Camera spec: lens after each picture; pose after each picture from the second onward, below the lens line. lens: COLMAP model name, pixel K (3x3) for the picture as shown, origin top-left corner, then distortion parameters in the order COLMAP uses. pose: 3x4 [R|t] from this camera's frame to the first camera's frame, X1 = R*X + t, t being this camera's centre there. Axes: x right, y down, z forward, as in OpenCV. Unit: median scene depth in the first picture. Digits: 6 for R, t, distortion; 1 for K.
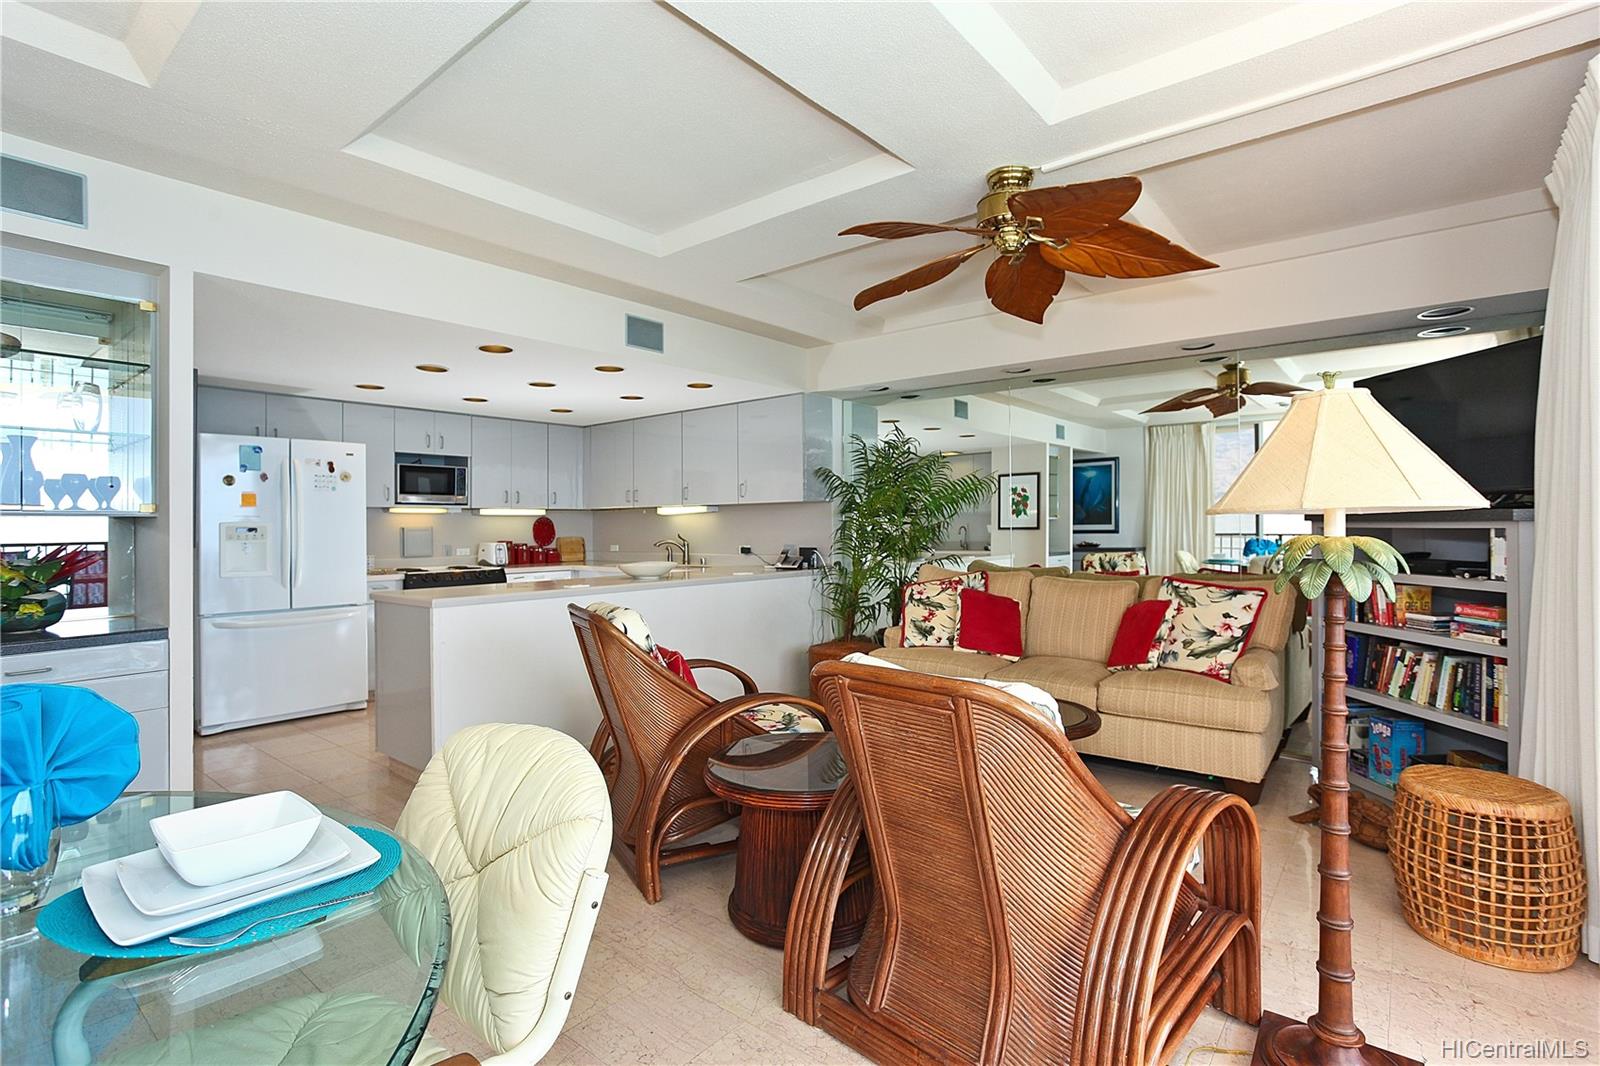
lens RADIAL K [[764.8, 0, 800.0], [0, 764.8, 533.0], [0, 0, 1]] dist [0.002967, 0.000470]
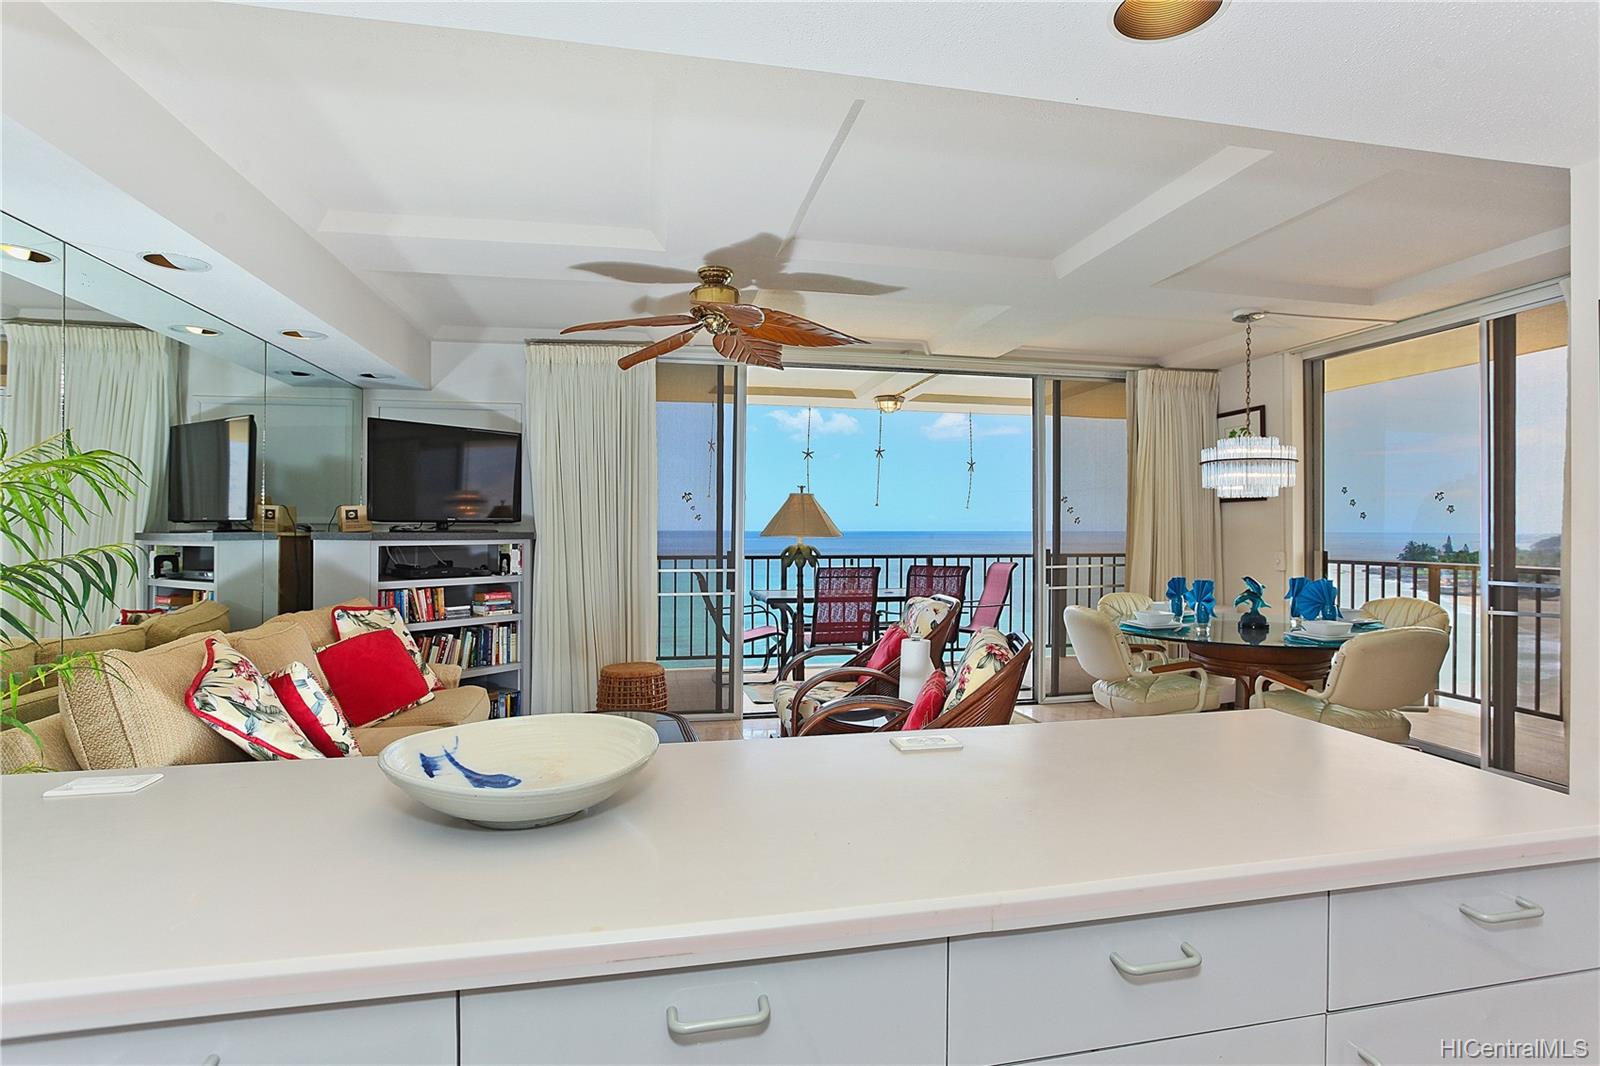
lens RADIAL K [[872.6, 0, 838.1], [0, 872.6, 502.7], [0, 0, 1]] dist [-0.018270, 0.069095]
pose [[-0.801109, 0.020180, 0.598178, -0.712664], [0.008502, 0.999714, -0.022341, -0.042324], [-0.598457, -0.012812, -0.801052, 1.869789]]
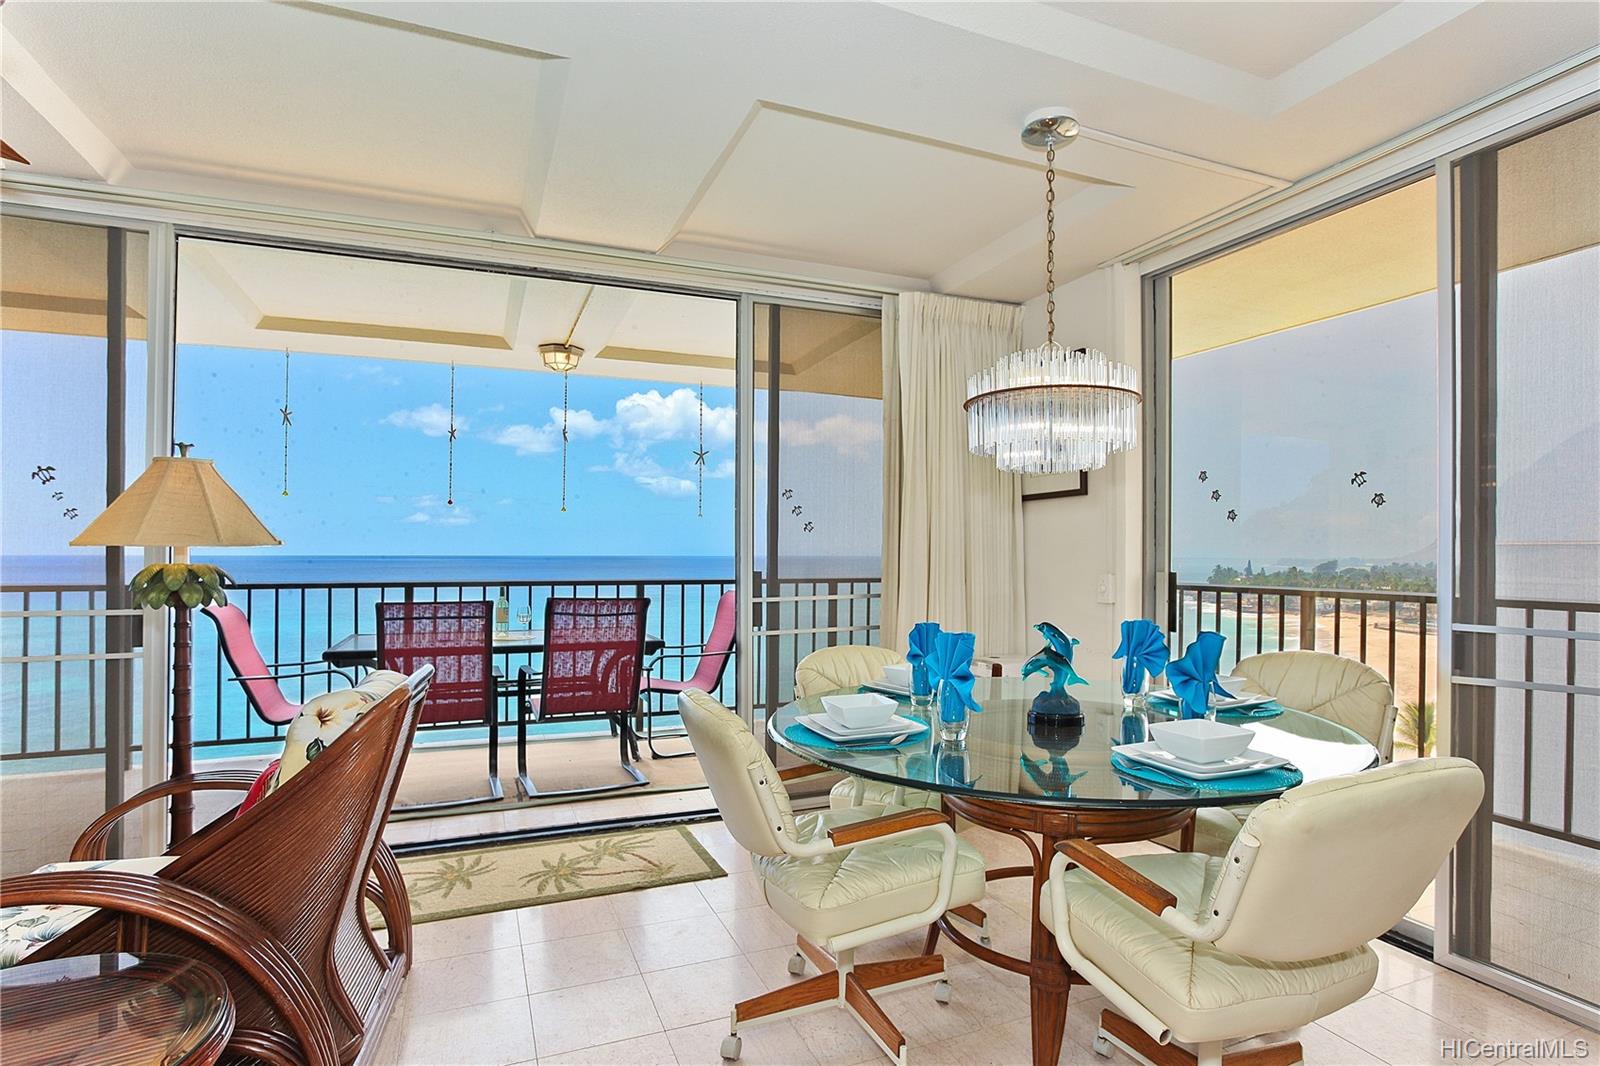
lens RADIAL K [[856.8, 0, 800.0], [0, 856.8, 533.0], [0, 0, 1]] dist [0.012943, 0.000270]
pose [[-0.869651, 0.014181, 0.493464, -0.557900], [0.006860, 0.999838, -0.016644, -0.008759], [-0.493620, -0.011089, -0.869607, 0.980630]]
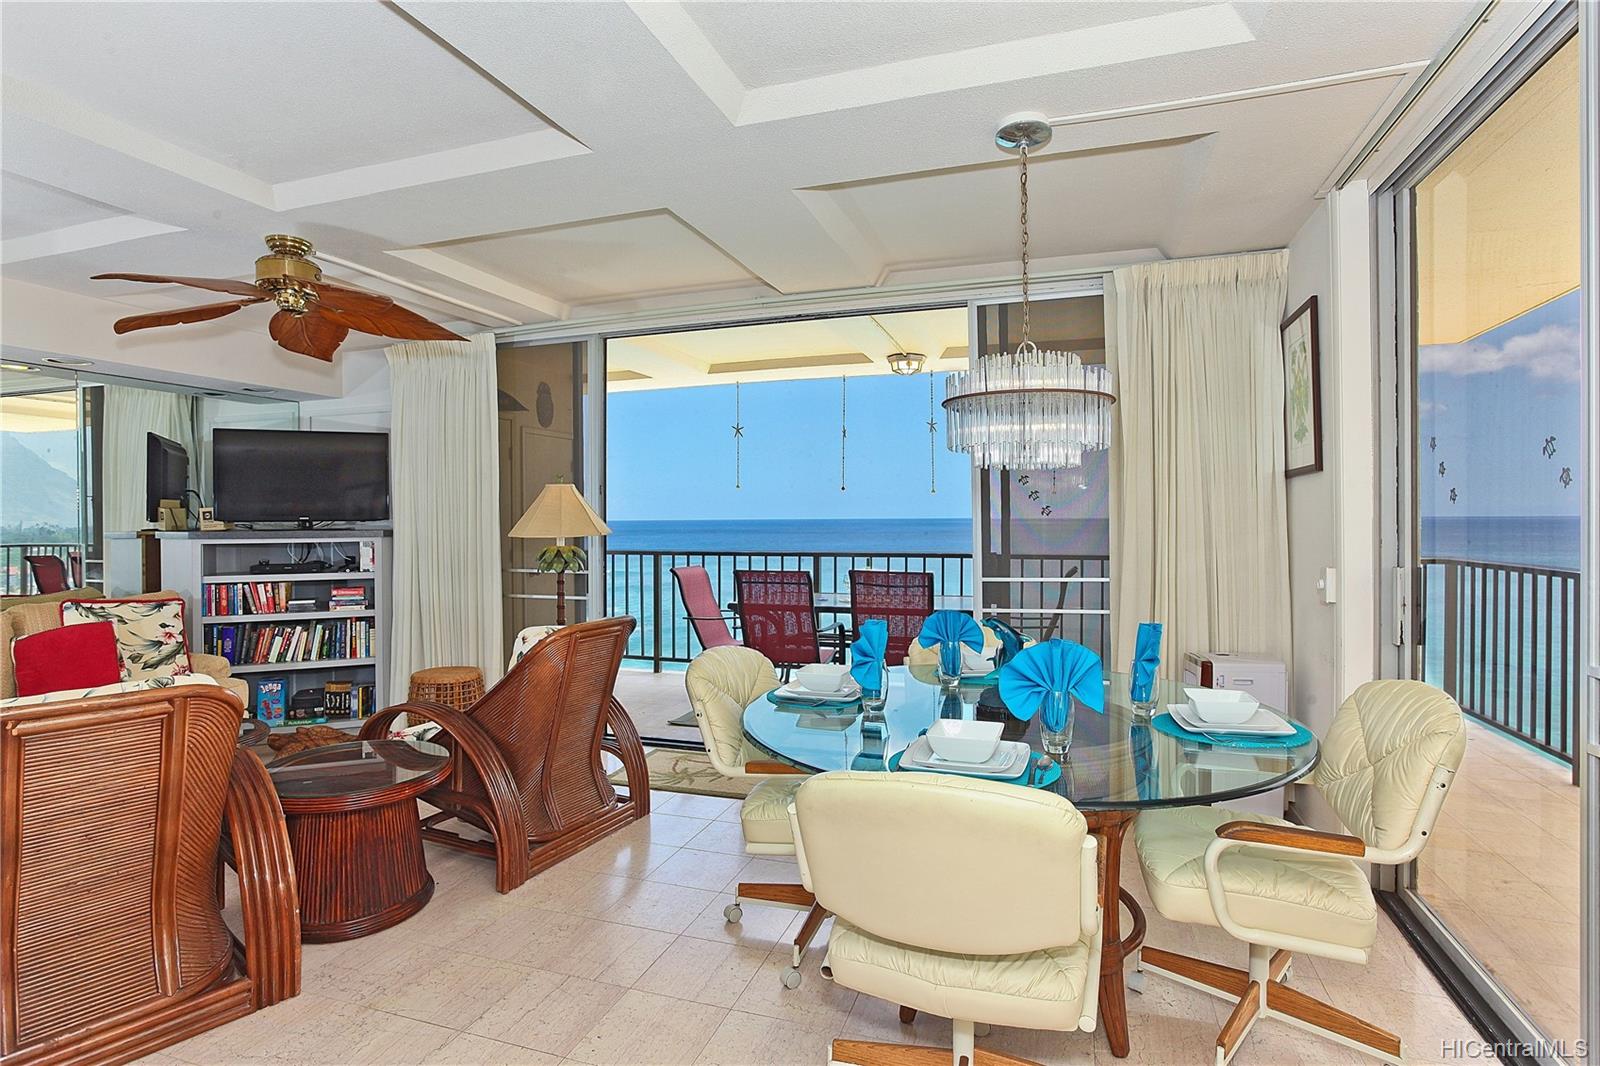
lens RADIAL K [[861.3, 0, 794.6], [0, 861.3, 520.7], [0, 0, 1]] dist [0.014647, 0.000460]
pose [[-0.333453, 0.002978, 0.942762, -1.101305], [0.018812, 0.999817, 0.003495, -0.036709], [-0.942579, 0.018901, -0.333448, 0.654112]]
